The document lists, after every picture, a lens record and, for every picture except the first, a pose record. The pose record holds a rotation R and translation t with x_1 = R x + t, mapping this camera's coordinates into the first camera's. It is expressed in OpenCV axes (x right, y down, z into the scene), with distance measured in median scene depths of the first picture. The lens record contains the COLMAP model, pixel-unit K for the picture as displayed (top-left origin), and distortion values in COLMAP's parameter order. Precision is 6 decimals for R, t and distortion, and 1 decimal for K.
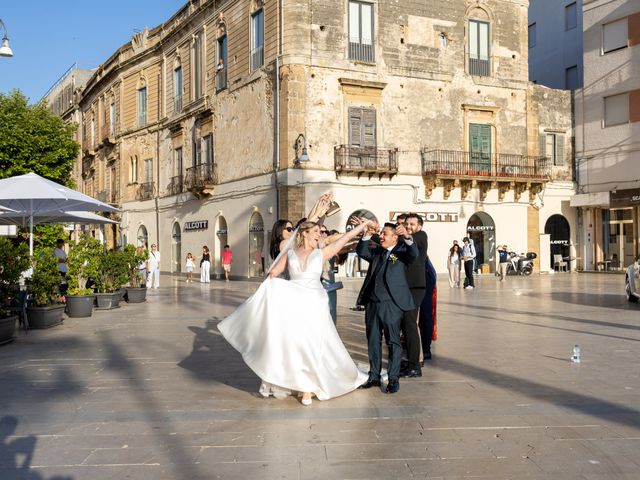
lens RADIAL K [[719.2, 0, 318.1], [0, 719.2, 240.0], [0, 0, 1]] dist [0.020411, 0.000000]
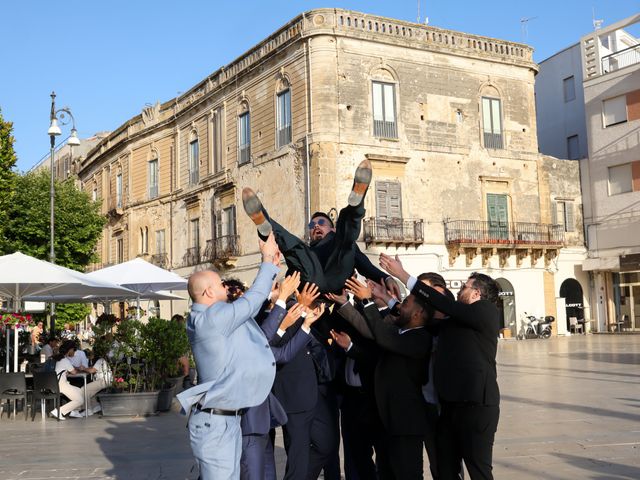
lens RADIAL K [[783.4, 0, 321.0], [0, 783.4, 239.1], [0, 0, 1]] dist [-0.057481, 0.000000]
pose [[0.998661, -0.017861, 0.048556, -0.084726], [0.021807, 0.996394, -0.081995, -0.008052], [-0.046916, 0.082944, 0.995449, -0.110392]]
